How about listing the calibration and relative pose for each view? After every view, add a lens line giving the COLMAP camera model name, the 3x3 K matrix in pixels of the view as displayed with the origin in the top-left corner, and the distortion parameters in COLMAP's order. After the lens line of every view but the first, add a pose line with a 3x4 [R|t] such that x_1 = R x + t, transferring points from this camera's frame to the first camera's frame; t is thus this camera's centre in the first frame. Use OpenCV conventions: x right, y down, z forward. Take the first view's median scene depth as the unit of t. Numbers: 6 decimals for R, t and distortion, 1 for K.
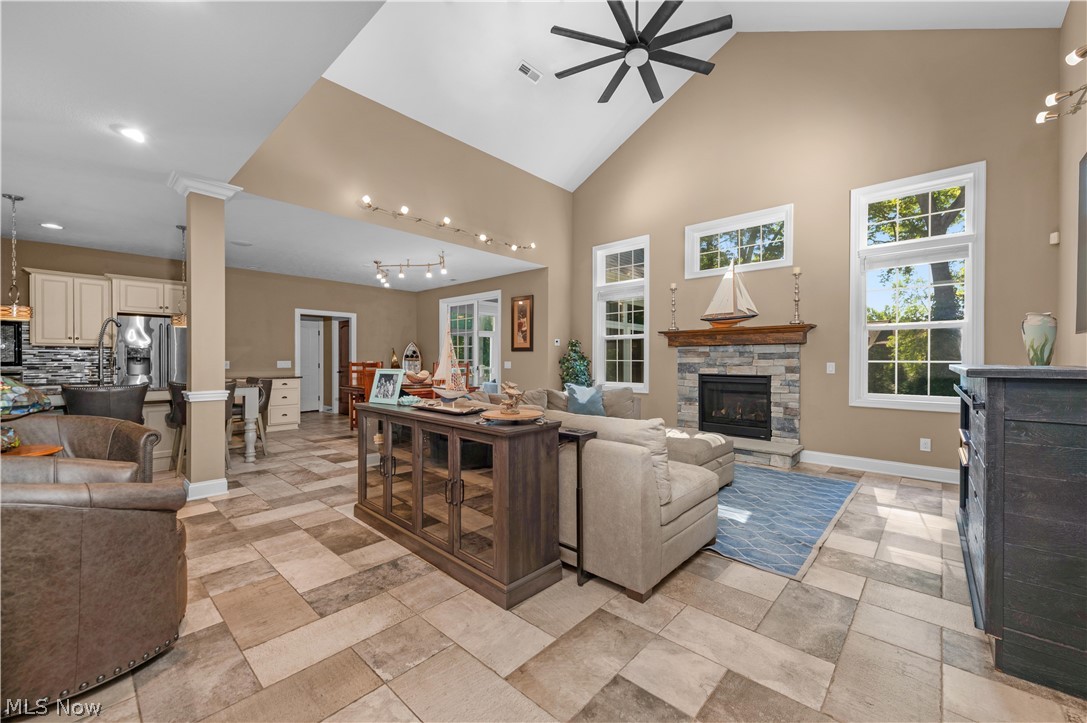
lens RADIAL K [[428.4, 0, 557.1], [0, 428.4, 360.3], [0, 0, 1]] dist [0.011114, -0.000743]
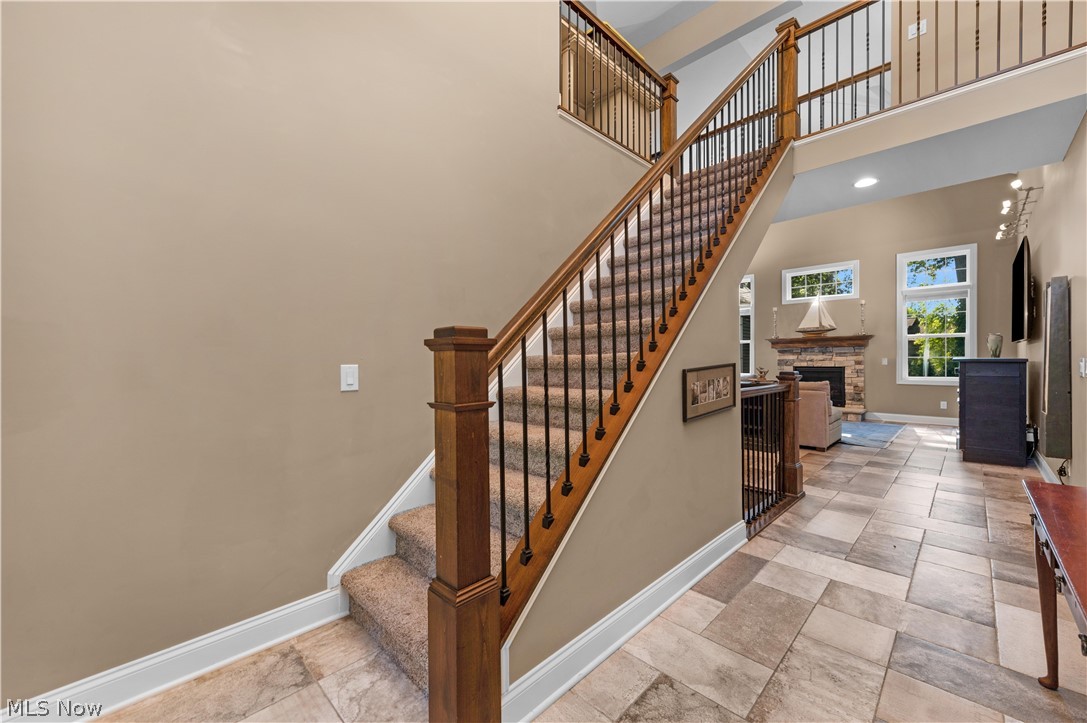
lens RADIAL K [[428.4, 0, 557.1], [0, 428.4, 360.3], [0, 0, 1]] dist [0.011114, -0.000743]
pose [[0.999303, -0.008997, -0.036218, -0.515112], [0.008970, 0.999959, -0.000912, 0.003892], [0.036225, 0.000587, 0.999344, -0.641614]]
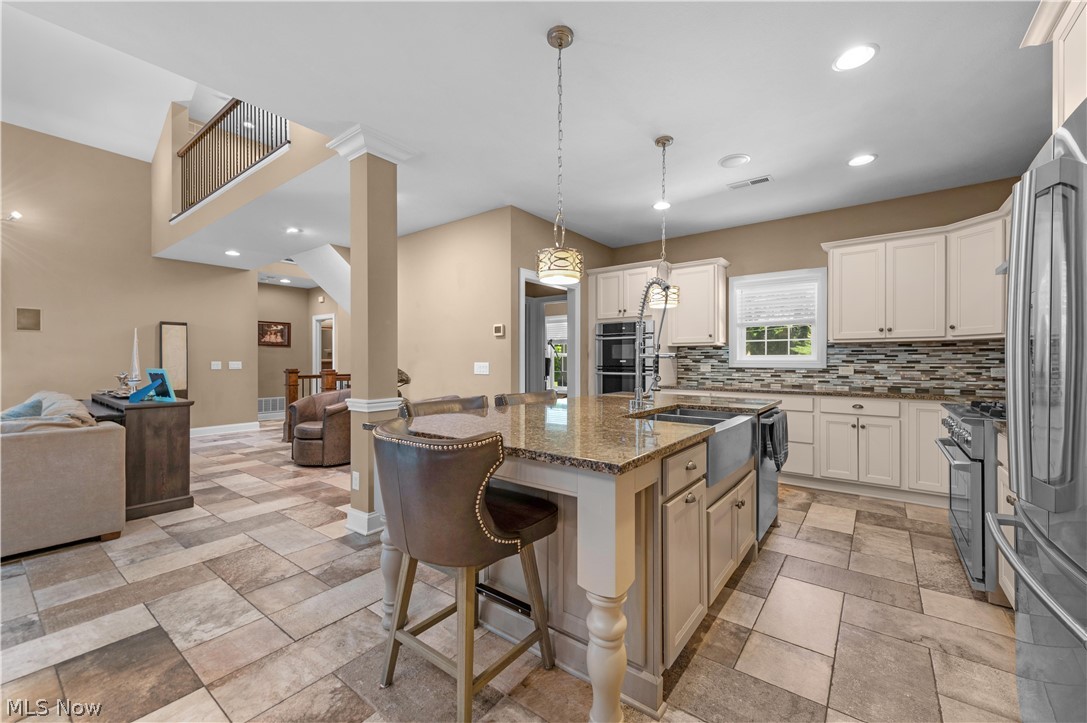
lens RADIAL K [[428.4, 0, 557.1], [0, 428.4, 360.3], [0, 0, 1]] dist [0.011114, -0.000743]
pose [[-0.994860, -0.000970, -0.101255, -0.764196], [-0.000859, 0.999999, -0.001148, 0.000419], [0.101256, -0.001055, -0.994860, 1.308445]]
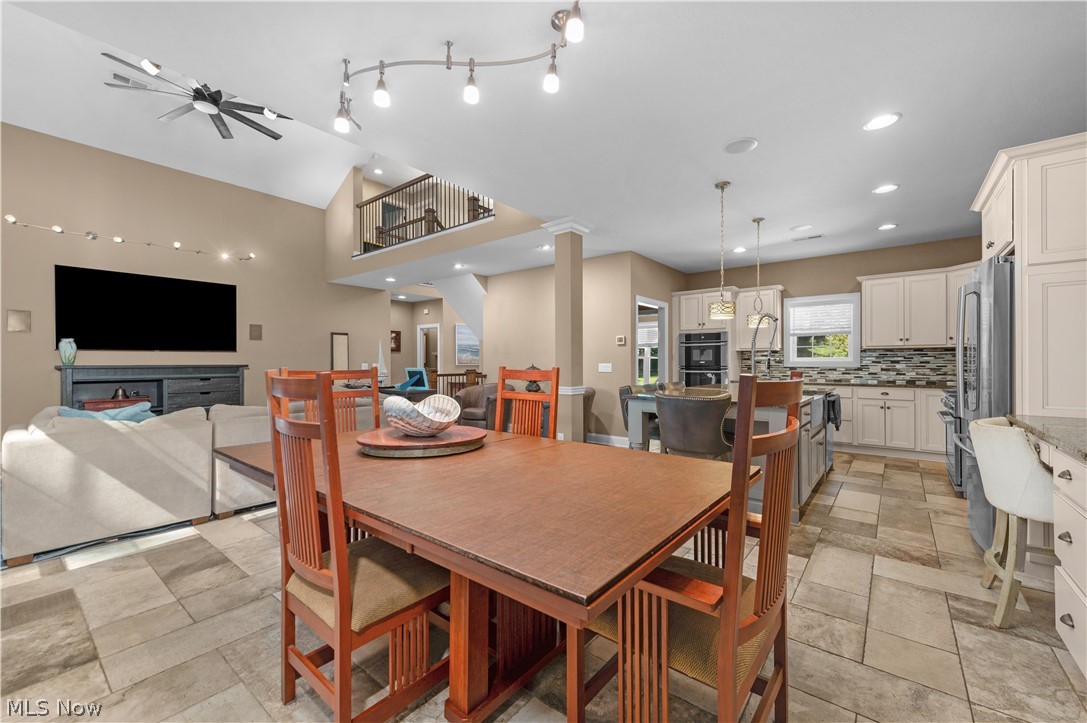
lens RADIAL K [[425.4, 0, 563.0], [0, 425.4, 361.3], [0, 0, 1]] dist [0.012183, -0.003769]
pose [[-0.996679, 0.001425, -0.081421, -0.491813], [0.001594, 0.999997, -0.002017, 0.000305], [0.081418, -0.002140, -0.996678, 1.595084]]
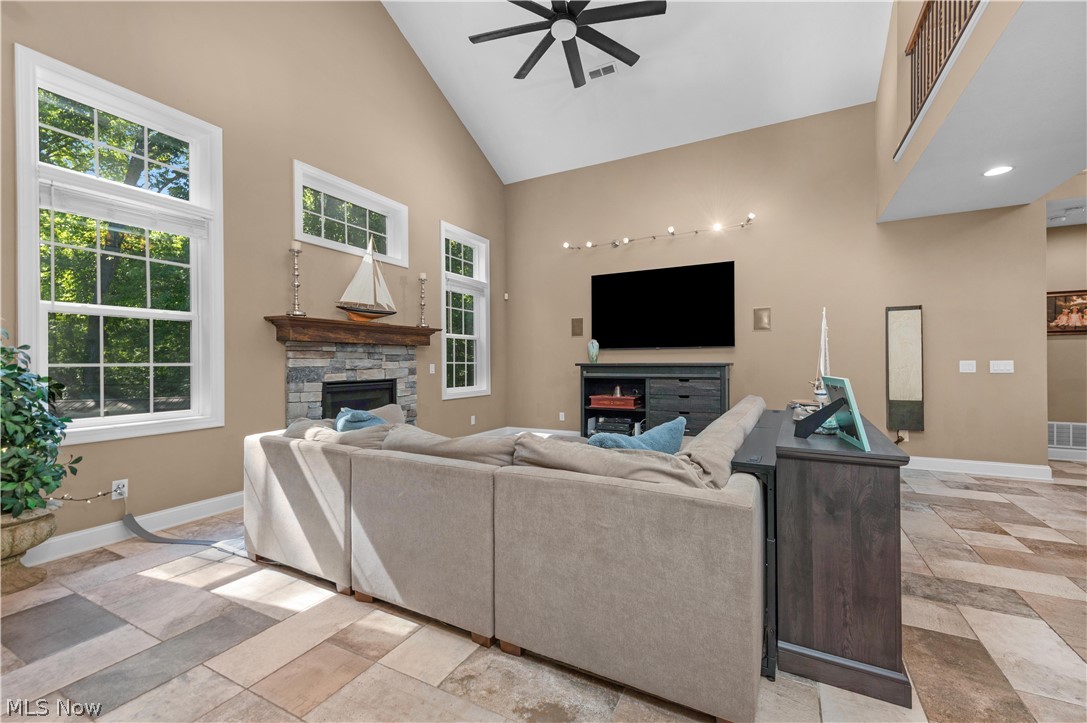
lens RADIAL K [[428.4, 0, 557.1], [0, 428.4, 360.3], [0, 0, 1]] dist [0.011114, -0.000743]
pose [[-0.238978, 0.001664, 0.971024, -0.495830], [0.006398, 0.999980, -0.000139, -0.002050], [-0.971004, 0.006180, -0.238984, 0.881601]]
